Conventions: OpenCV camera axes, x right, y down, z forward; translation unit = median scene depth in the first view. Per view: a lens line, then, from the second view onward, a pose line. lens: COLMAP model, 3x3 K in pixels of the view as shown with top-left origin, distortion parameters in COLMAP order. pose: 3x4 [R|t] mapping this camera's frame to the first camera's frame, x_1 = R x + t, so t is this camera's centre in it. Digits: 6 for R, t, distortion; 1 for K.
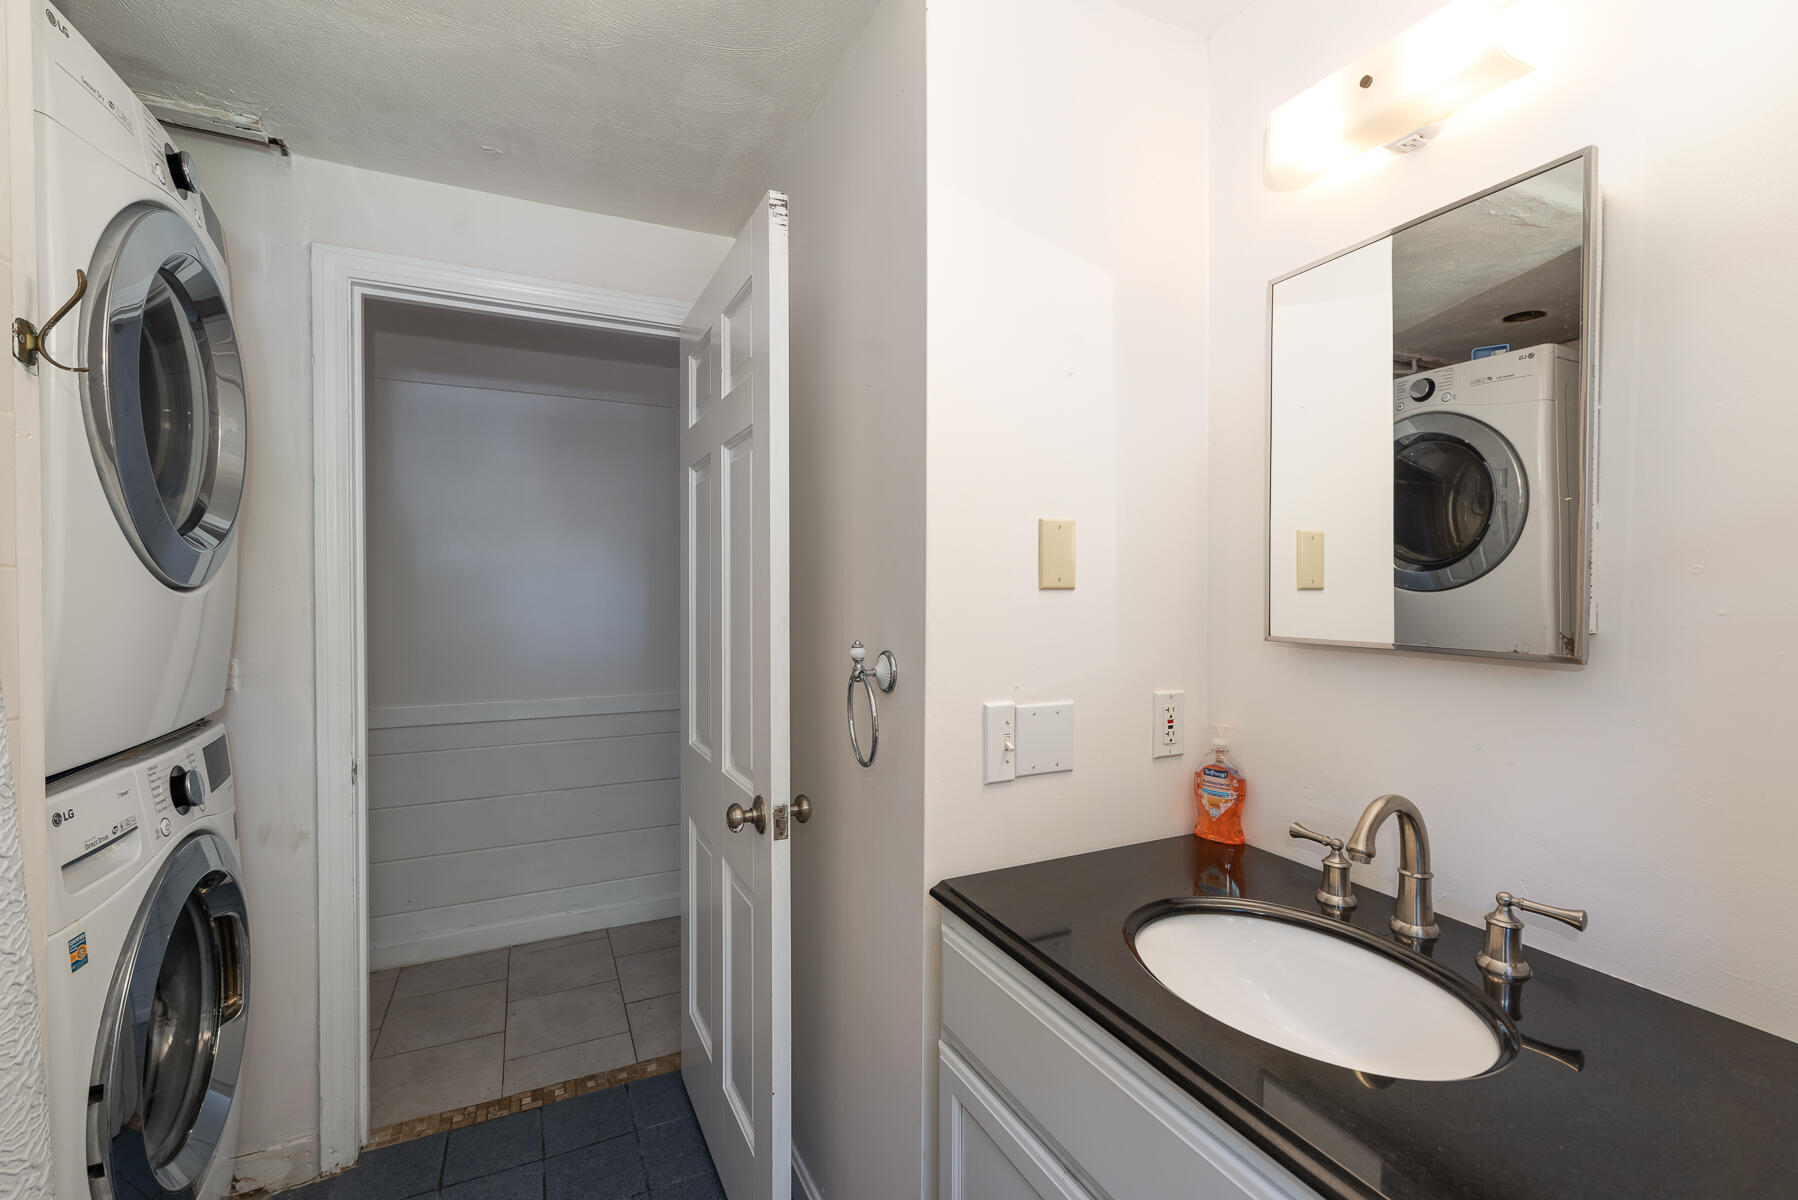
lens RADIAL K [[776.3, 0, 893.4], [0, 776.3, 596.0], [0, 0, 1]] dist [-0.000656, 0.001161]
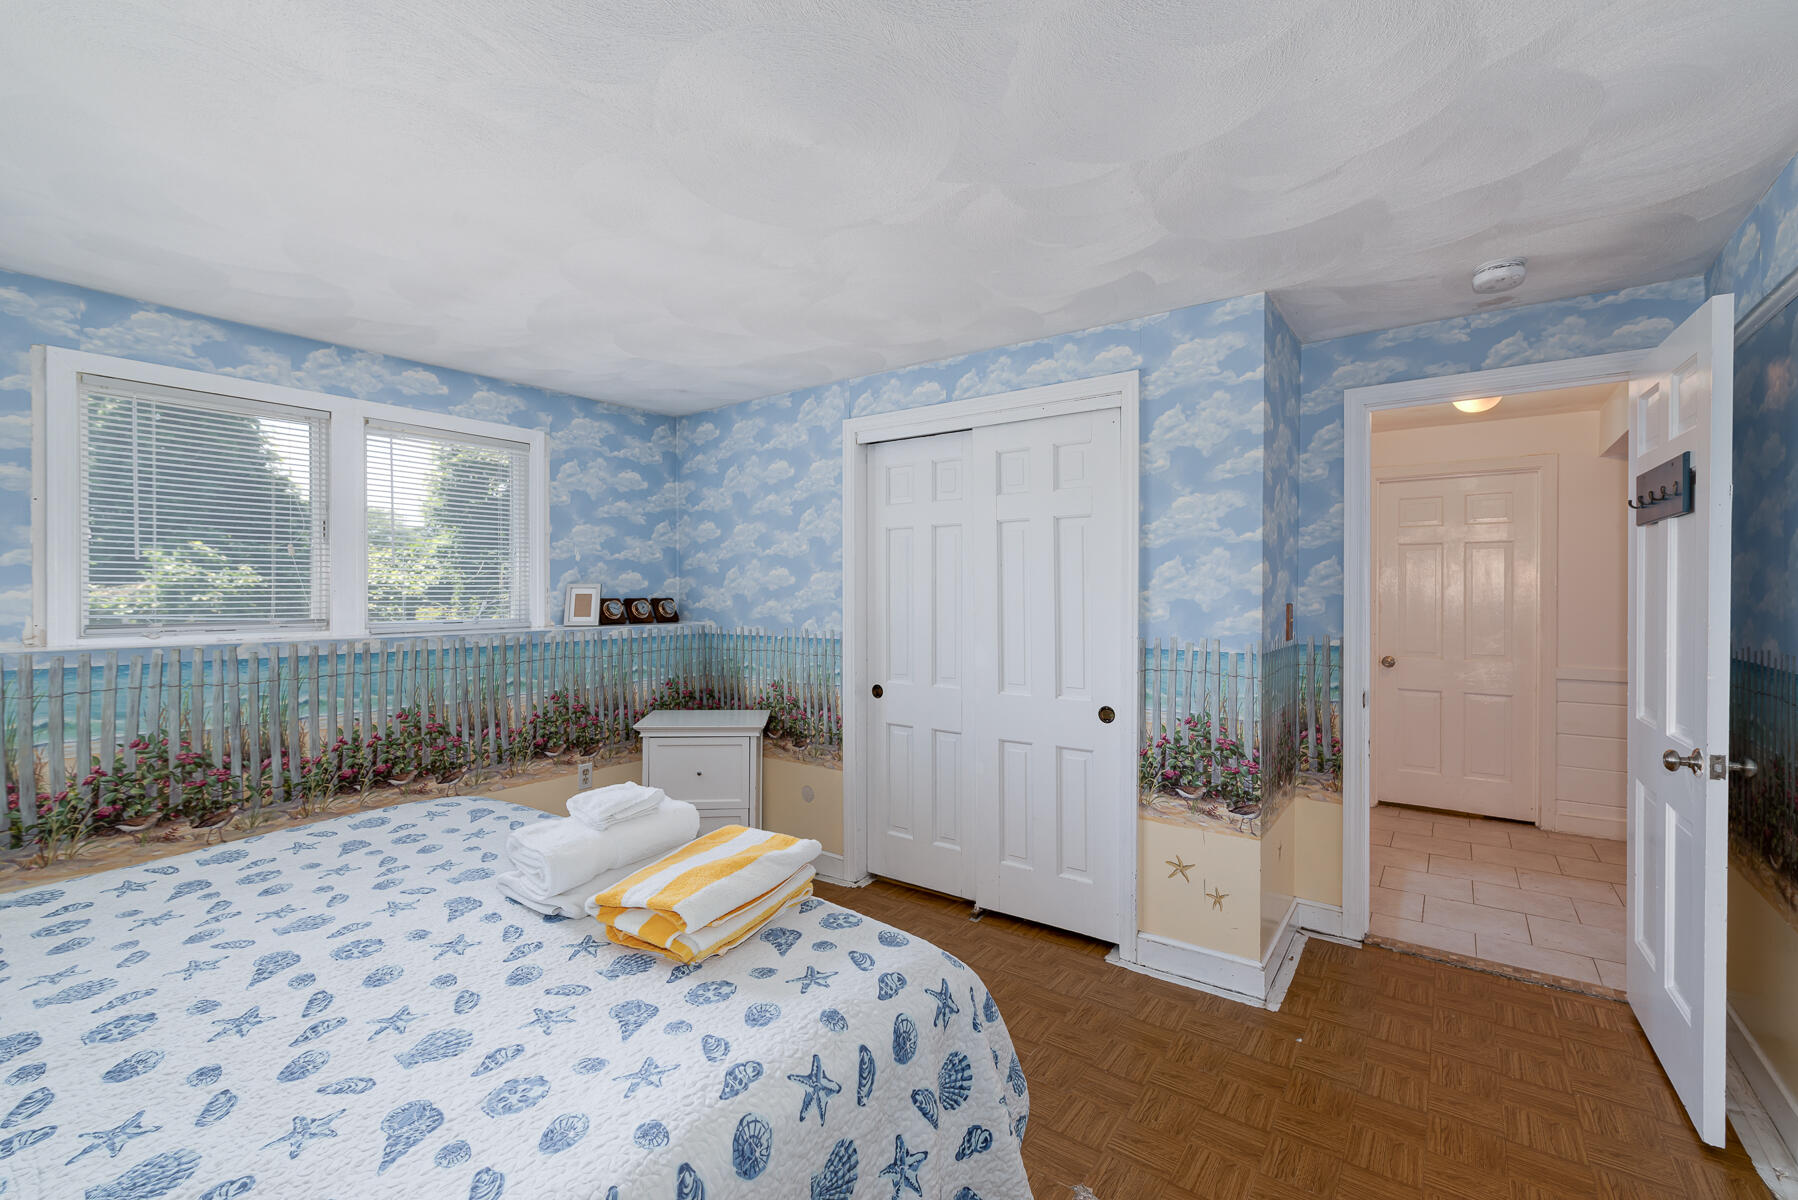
lens RADIAL K [[776.3, 0, 902.9], [0, 776.3, 592.7], [0, 0, 1]] dist [-0.000656, 0.001161]
pose [[0.497310, 0.005537, -0.867555, 0.244104], [-0.012561, 0.999921, -0.000818, 0.013513], [0.867482, 0.011304, 0.497340, -0.674098]]
